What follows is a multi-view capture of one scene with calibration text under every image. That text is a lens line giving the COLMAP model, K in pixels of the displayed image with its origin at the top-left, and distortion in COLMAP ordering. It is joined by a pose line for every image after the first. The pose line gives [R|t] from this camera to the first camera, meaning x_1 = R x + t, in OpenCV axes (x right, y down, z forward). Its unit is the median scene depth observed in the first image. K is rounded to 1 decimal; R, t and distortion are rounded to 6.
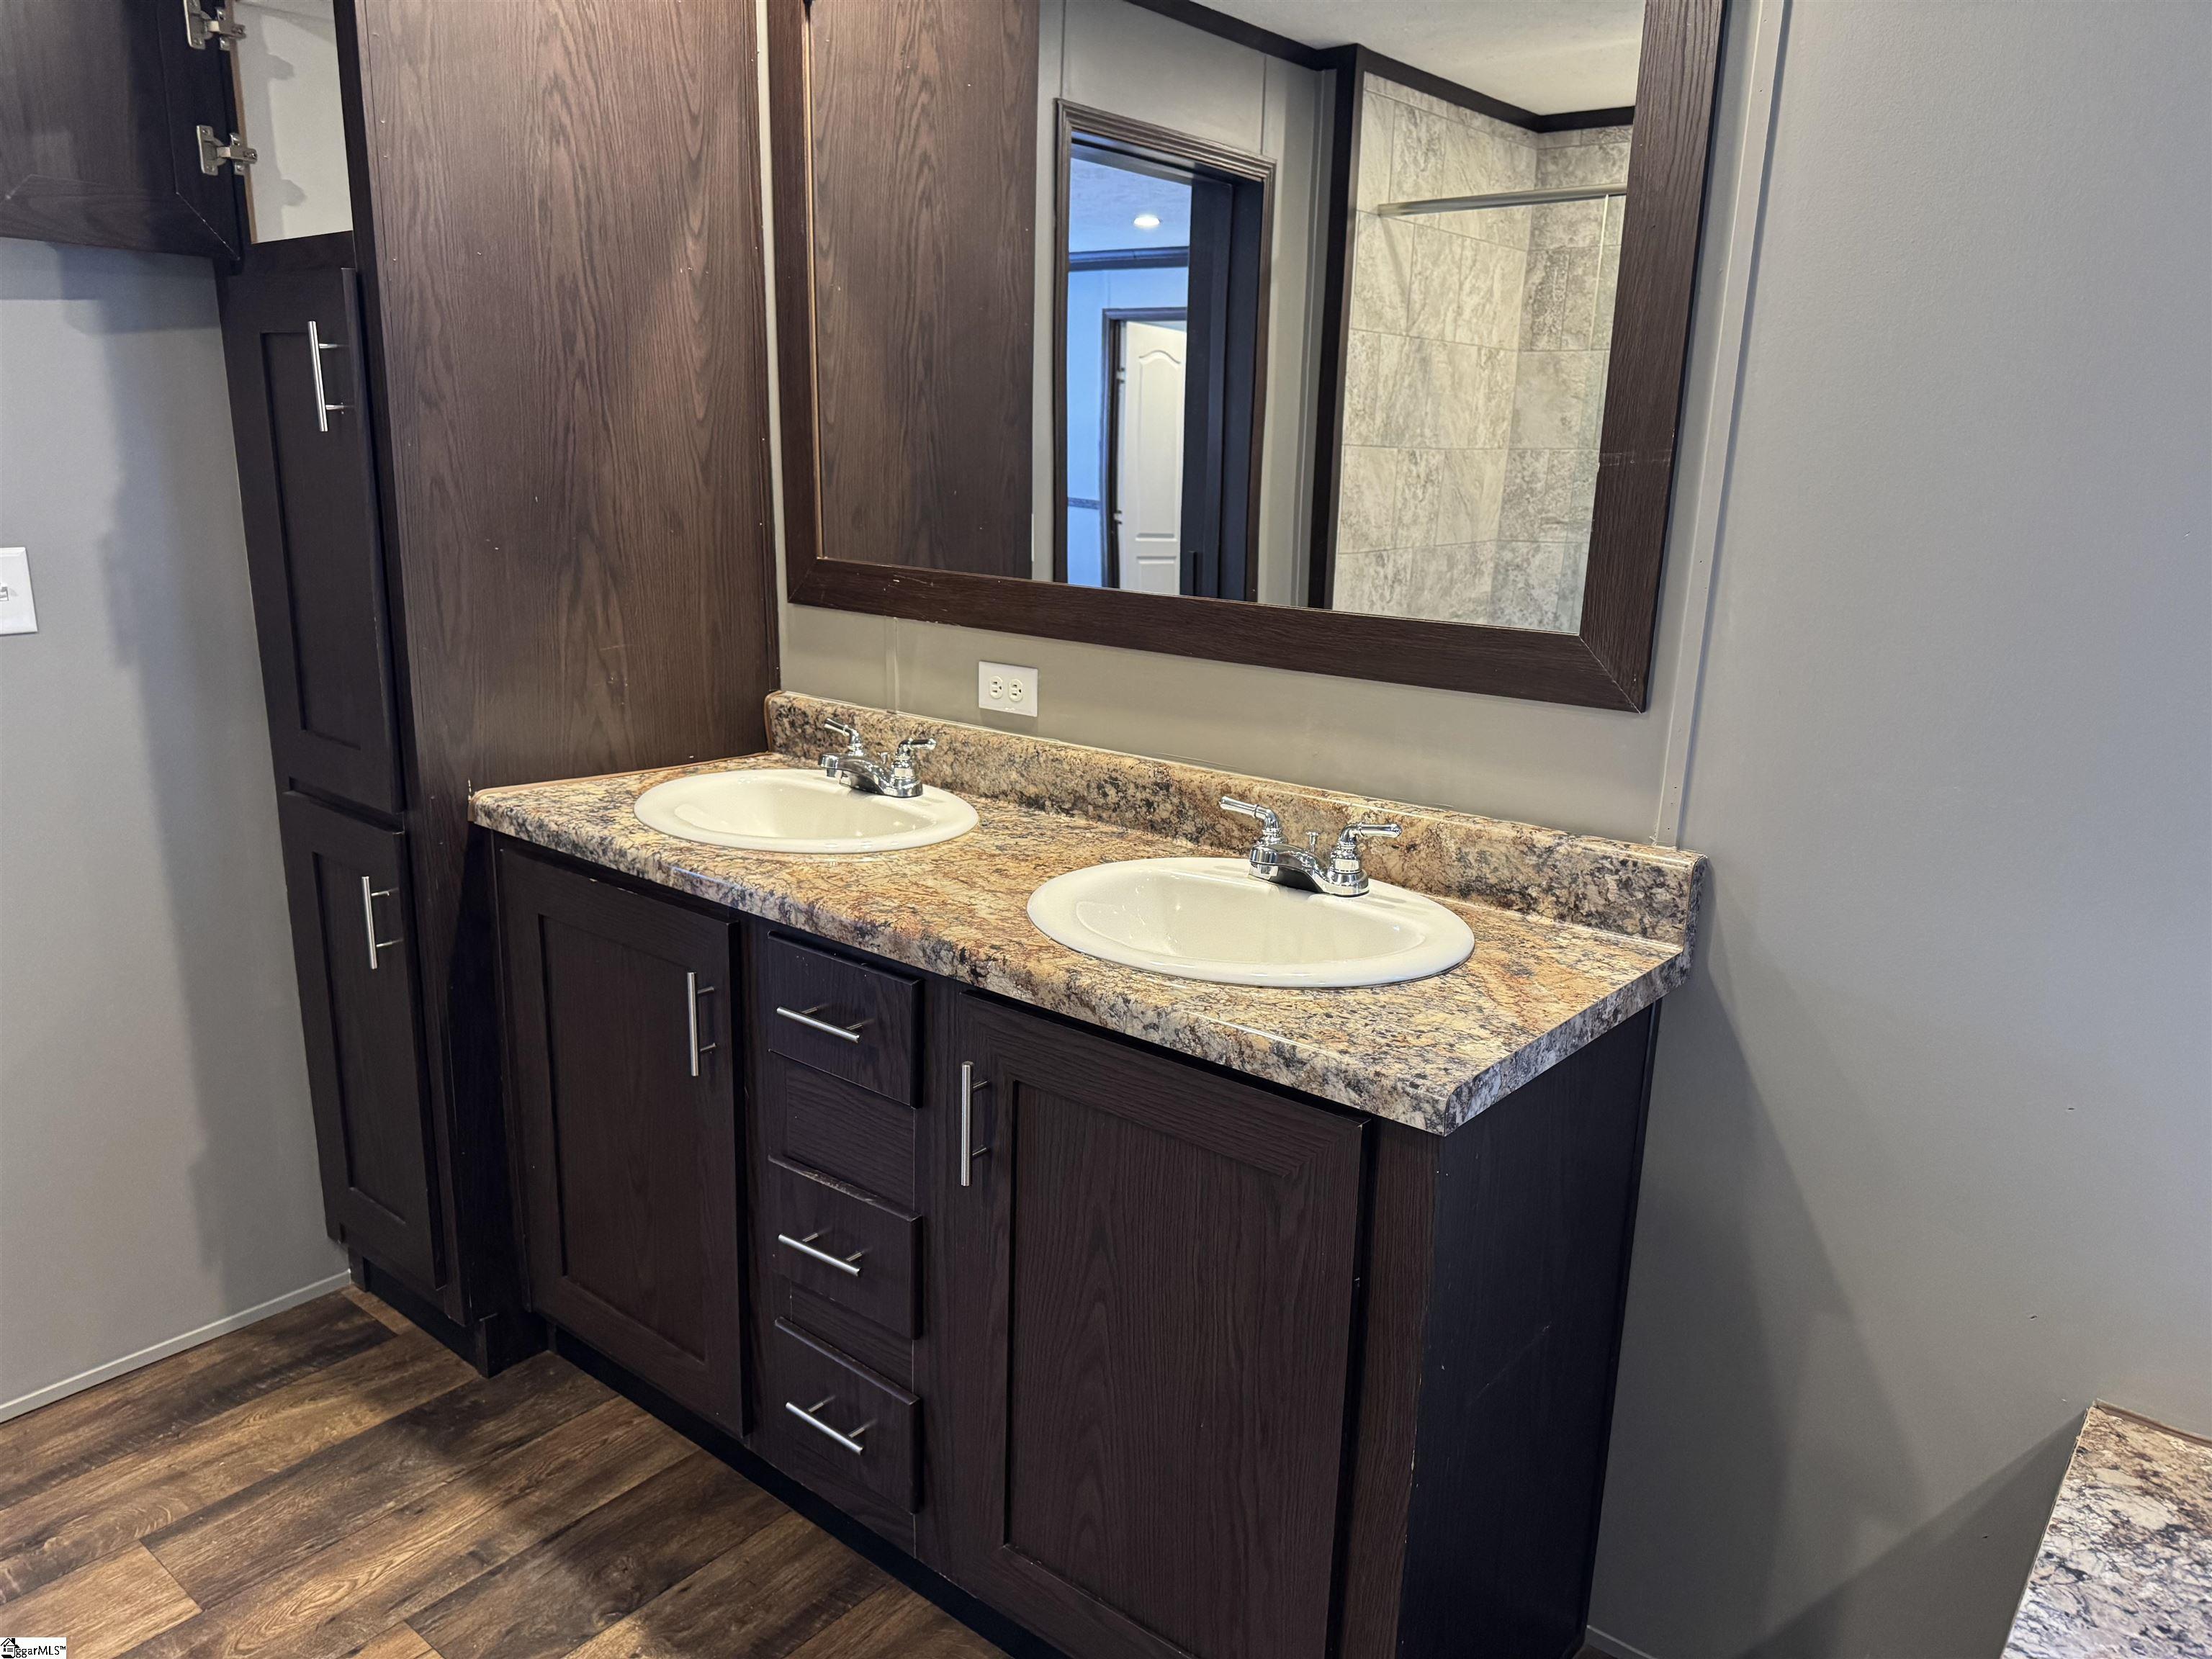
lens RADIAL K [[1481.0, 0, 1128.1], [0, 1481.0, 862.5], [0, 0, 1]] dist [0.074027, -0.098314]
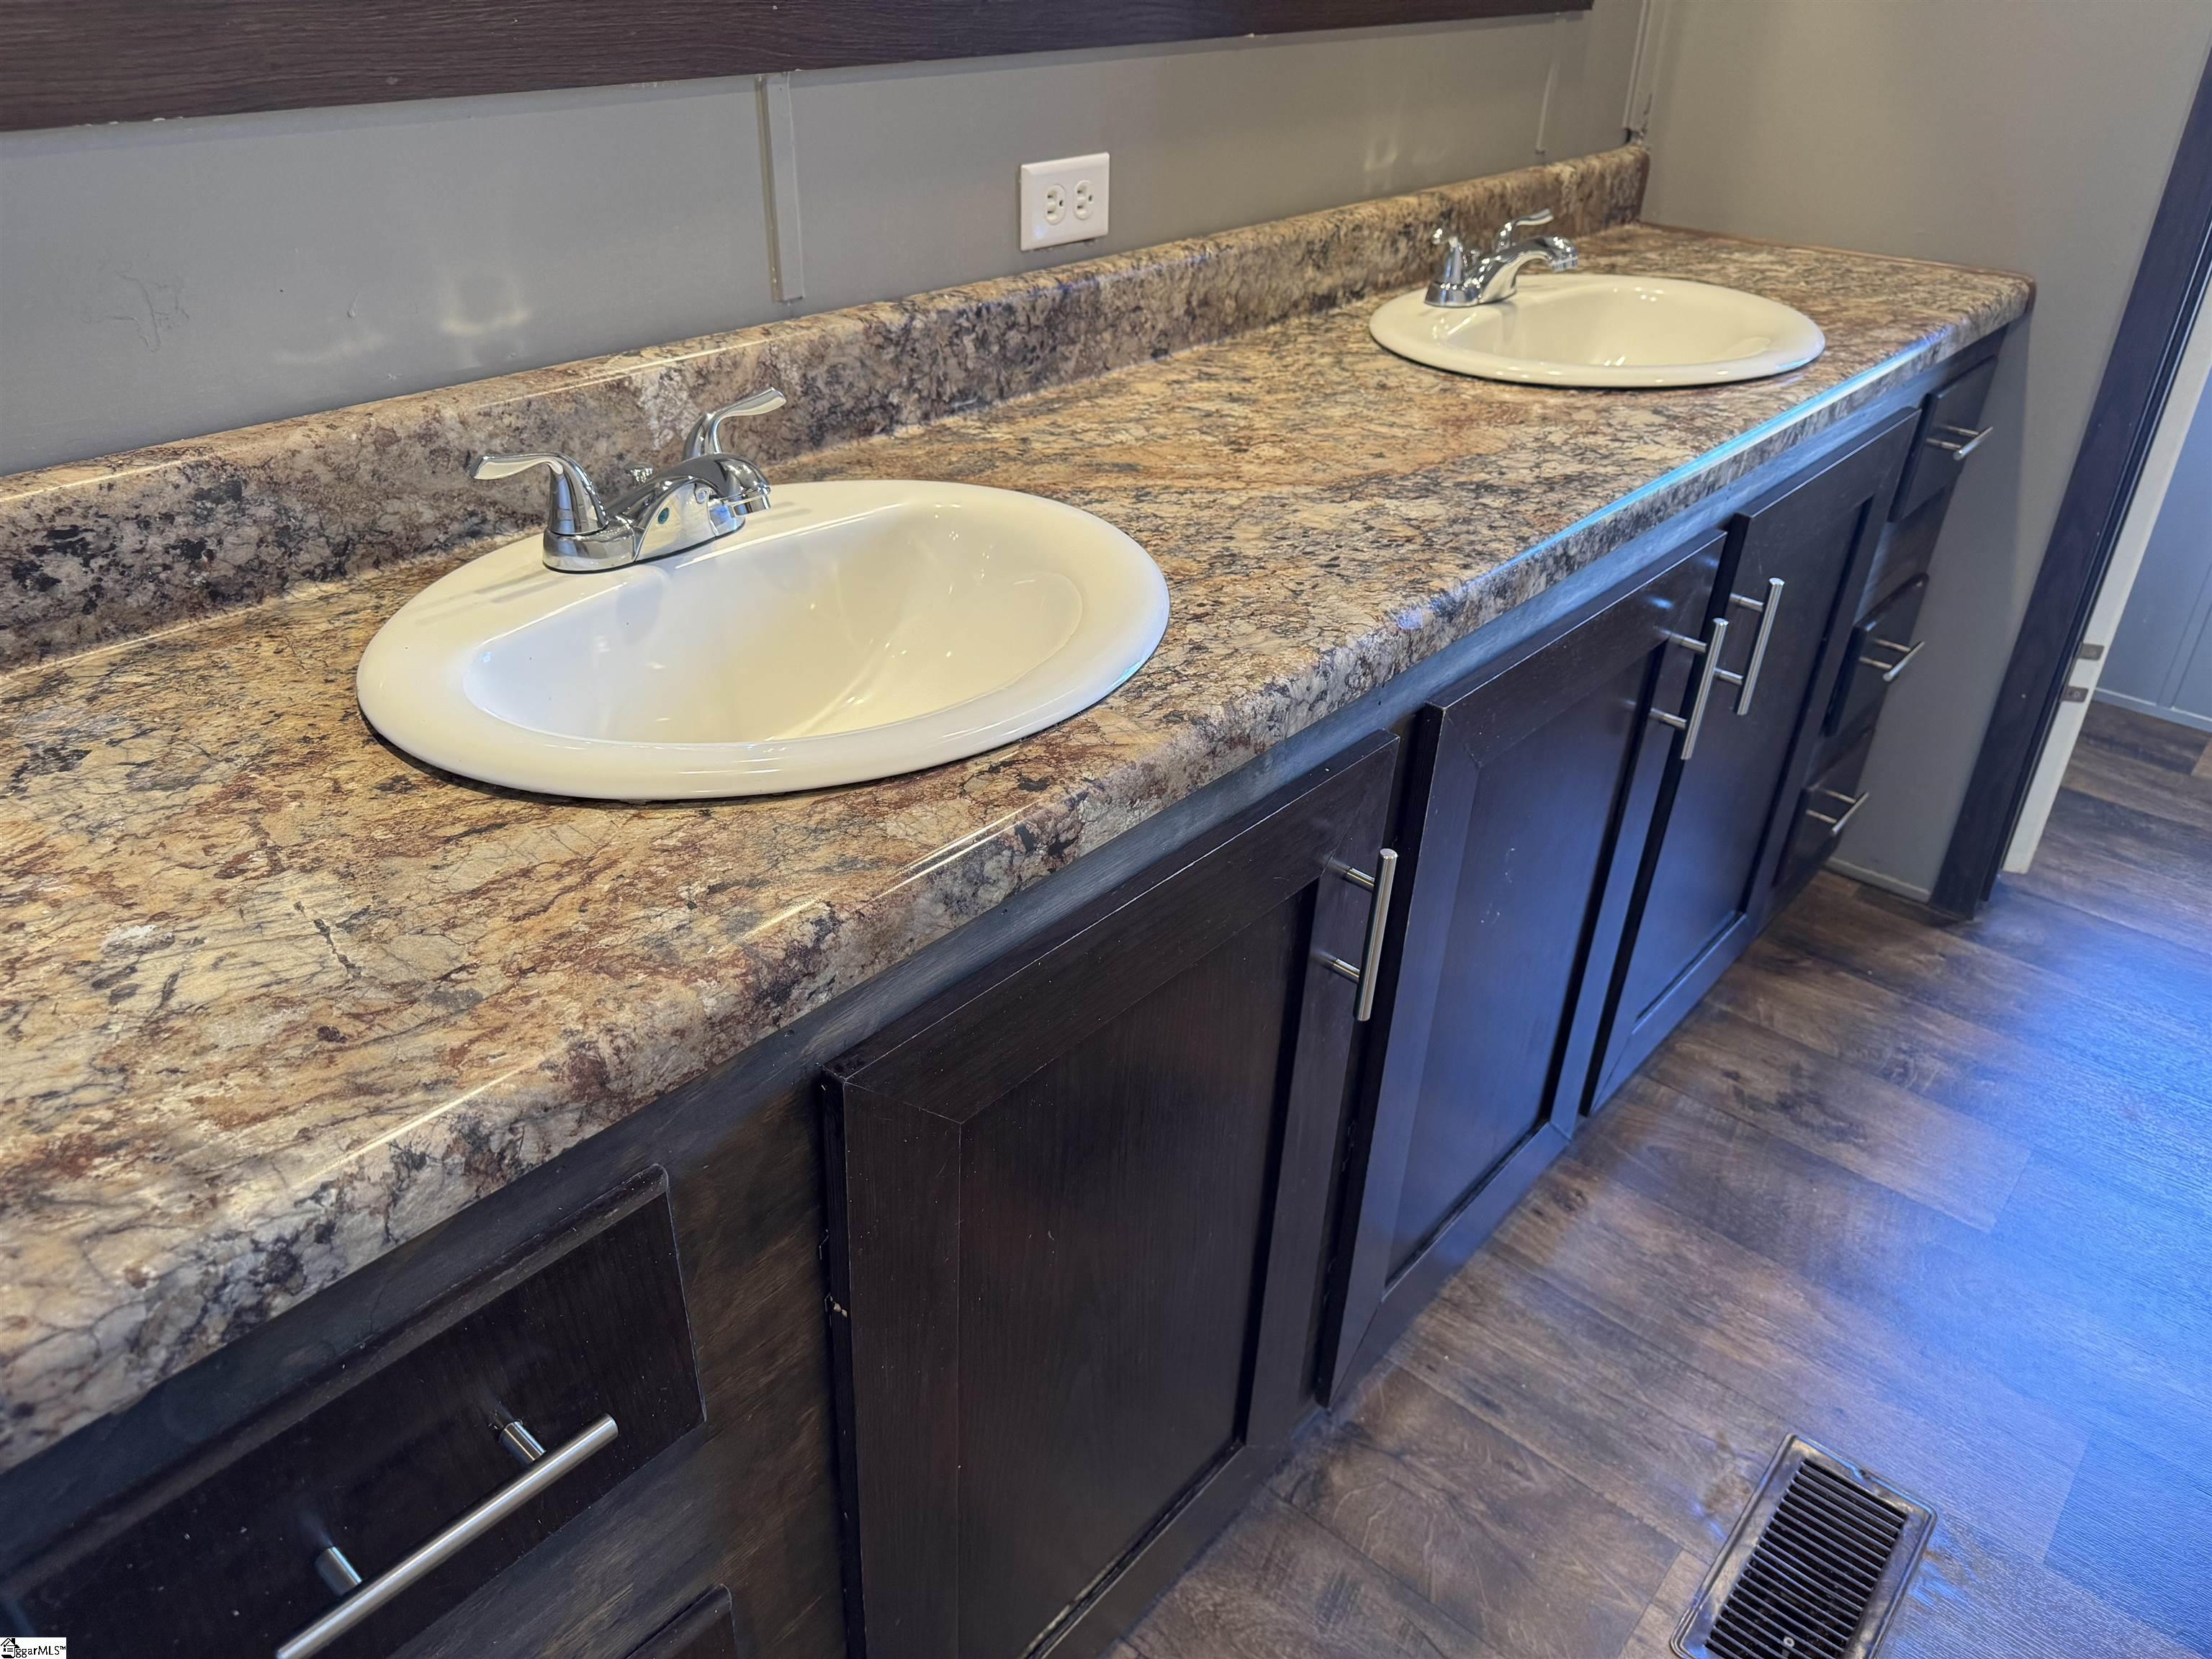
lens RADIAL K [[1481.0, 0, 1128.1], [0, 1481.0, 862.5], [0, 0, 1]] dist [0.074027, -0.098314]
pose [[0.038261, -0.559203, 0.828147, -0.455891], [0.231609, 0.811149, 0.537024, -0.160733], [-0.972056, 0.171259, 0.160552, 0.795303]]
